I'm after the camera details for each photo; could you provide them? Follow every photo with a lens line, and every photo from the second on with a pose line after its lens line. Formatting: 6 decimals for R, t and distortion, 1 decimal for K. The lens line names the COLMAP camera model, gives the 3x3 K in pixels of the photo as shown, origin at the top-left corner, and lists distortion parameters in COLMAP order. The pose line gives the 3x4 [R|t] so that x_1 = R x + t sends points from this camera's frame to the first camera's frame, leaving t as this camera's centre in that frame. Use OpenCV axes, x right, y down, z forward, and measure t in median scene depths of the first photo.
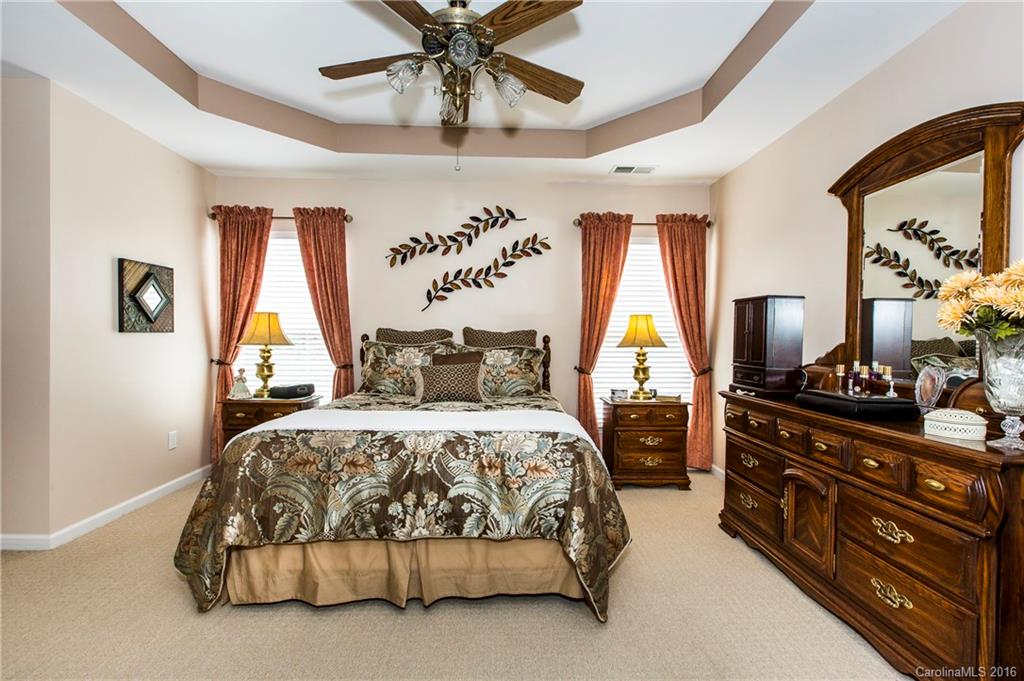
lens RADIAL K [[466.4, 0, 509.6], [0, 466.4, 342.7], [0, 0, 1]] dist [-0.000536, -0.000485]
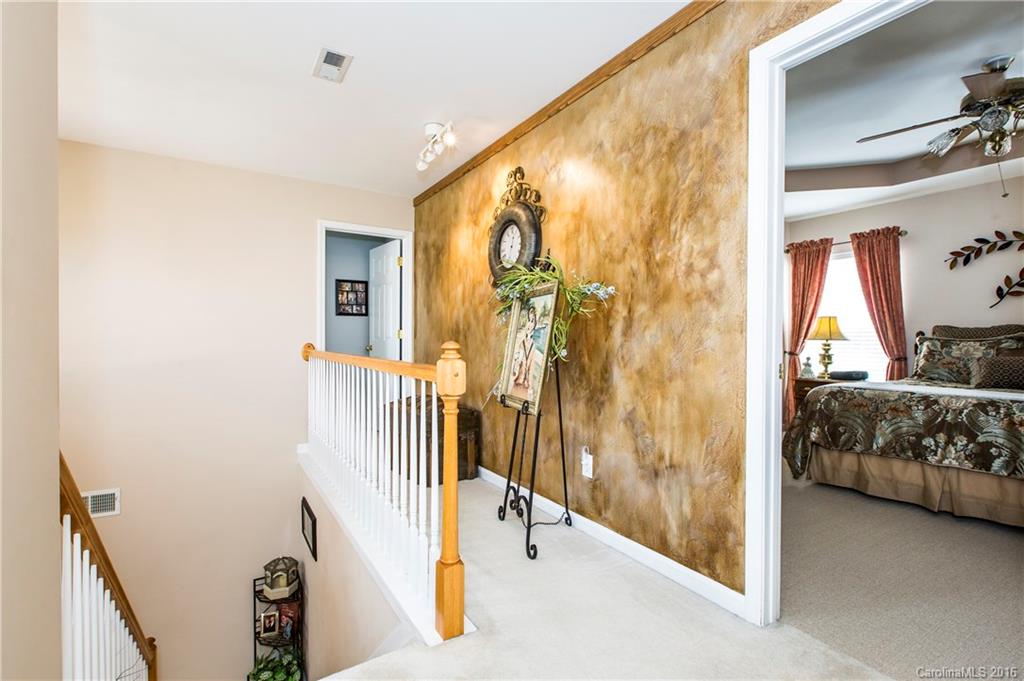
lens RADIAL K [[466.4, 0, 506.1], [0, 466.4, 343.7], [0, 0, 1]] dist [-0.000536, -0.000485]
pose [[0.487759, 0.002749, -0.872974, 0.223976], [-0.011792, 0.999925, -0.003440, 0.032924], [0.872898, 0.011972, 0.487755, -0.516989]]
